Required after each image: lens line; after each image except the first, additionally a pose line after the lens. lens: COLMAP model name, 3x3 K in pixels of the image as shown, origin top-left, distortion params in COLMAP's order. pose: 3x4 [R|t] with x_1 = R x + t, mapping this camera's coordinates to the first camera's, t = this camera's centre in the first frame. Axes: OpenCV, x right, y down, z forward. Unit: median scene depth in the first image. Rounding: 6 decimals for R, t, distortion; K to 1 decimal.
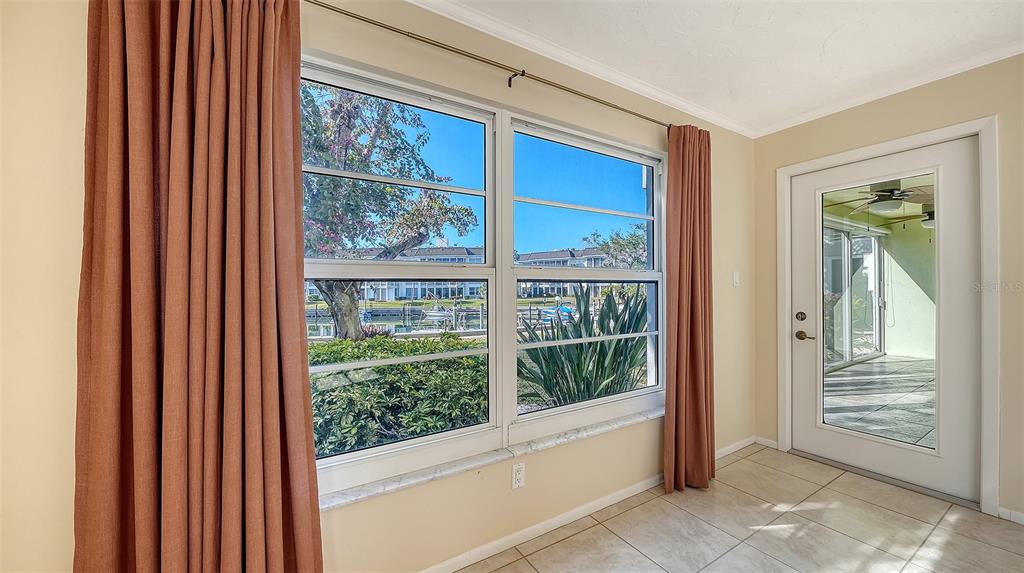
lens RADIAL K [[376.0, 0, 519.8], [0, 376.0, 288.7], [0, 0, 1]] dist [-0.007135, -0.001295]
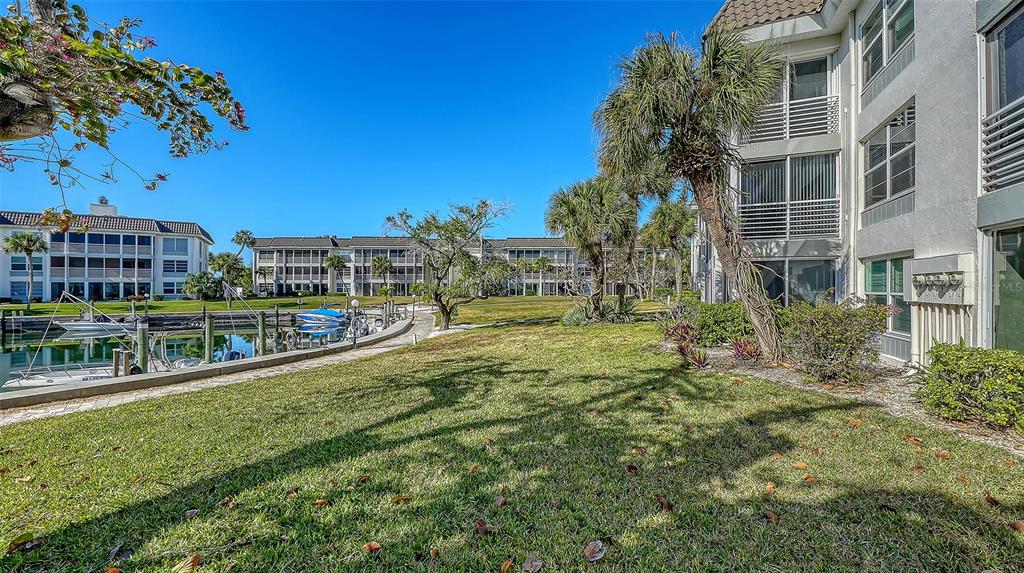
lens RADIAL K [[376.0, 0, 518.2], [0, 376.0, 287.7], [0, 0, 1]] dist [-0.007135, -0.001295]
pose [[0.803864, 0.006894, 0.594773, -0.027688], [-0.010512, 0.999941, 0.002618, -0.002791], [-0.594720, -0.008356, 0.803889, 0.128683]]
